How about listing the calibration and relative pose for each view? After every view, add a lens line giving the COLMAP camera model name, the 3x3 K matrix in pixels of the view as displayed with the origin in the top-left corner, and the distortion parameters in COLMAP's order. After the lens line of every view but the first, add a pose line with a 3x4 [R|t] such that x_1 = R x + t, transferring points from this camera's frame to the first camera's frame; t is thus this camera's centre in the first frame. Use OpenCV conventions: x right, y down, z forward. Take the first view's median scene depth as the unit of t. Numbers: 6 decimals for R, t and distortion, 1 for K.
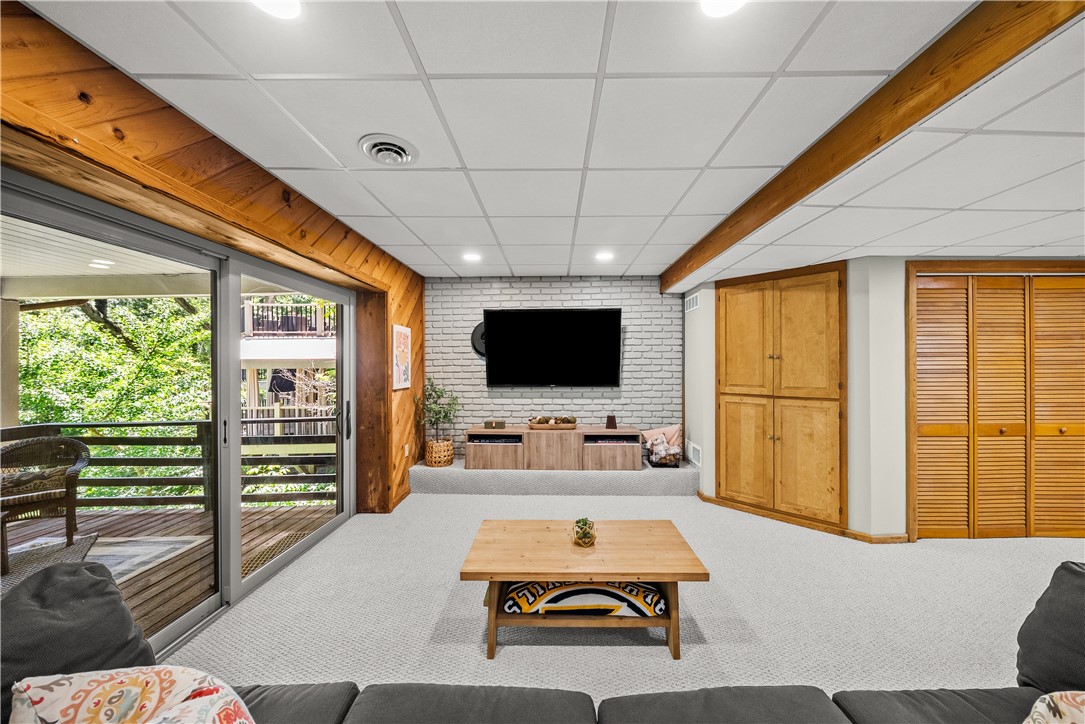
lens RADIAL K [[372.4, 0, 547.0], [0, 372.4, 366.0], [0, 0, 1]] dist [-0.005939, -0.000088]
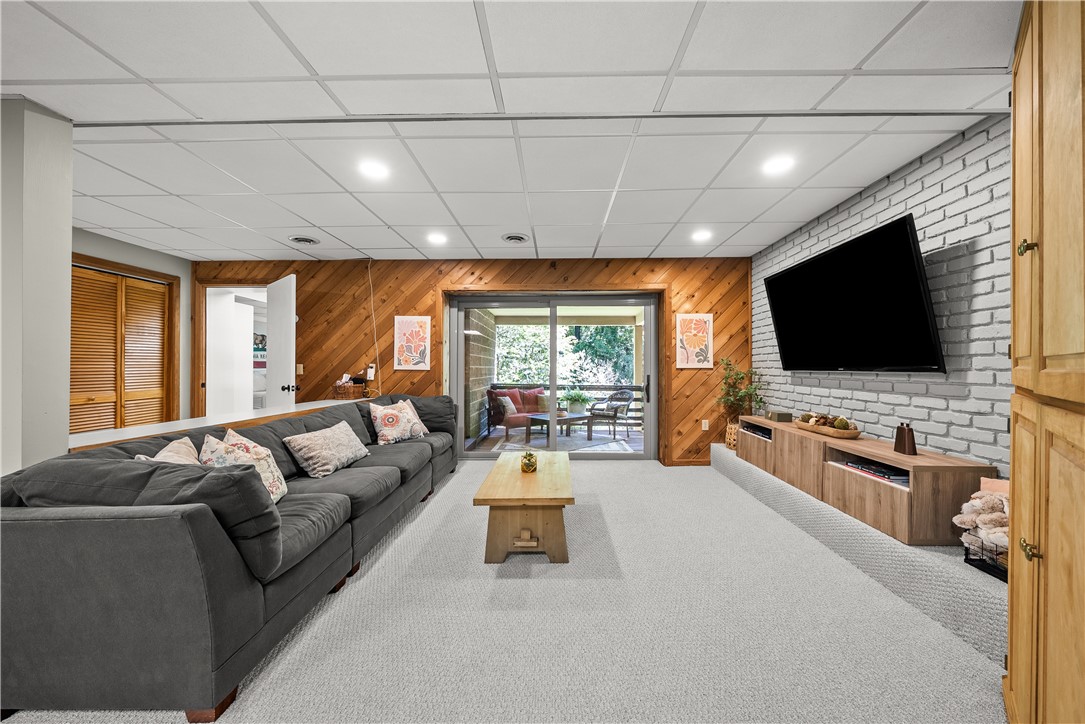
lens RADIAL K [[372.4, 0, 548.6], [0, 372.4, 365.0], [0, 0, 1]] dist [-0.005939, -0.000088]
pose [[-0.006843, -0.002704, -0.999973, 0.685458], [-0.000861, 0.999996, -0.002698, 0.049181], [0.999976, 0.000842, -0.006846, 0.511723]]
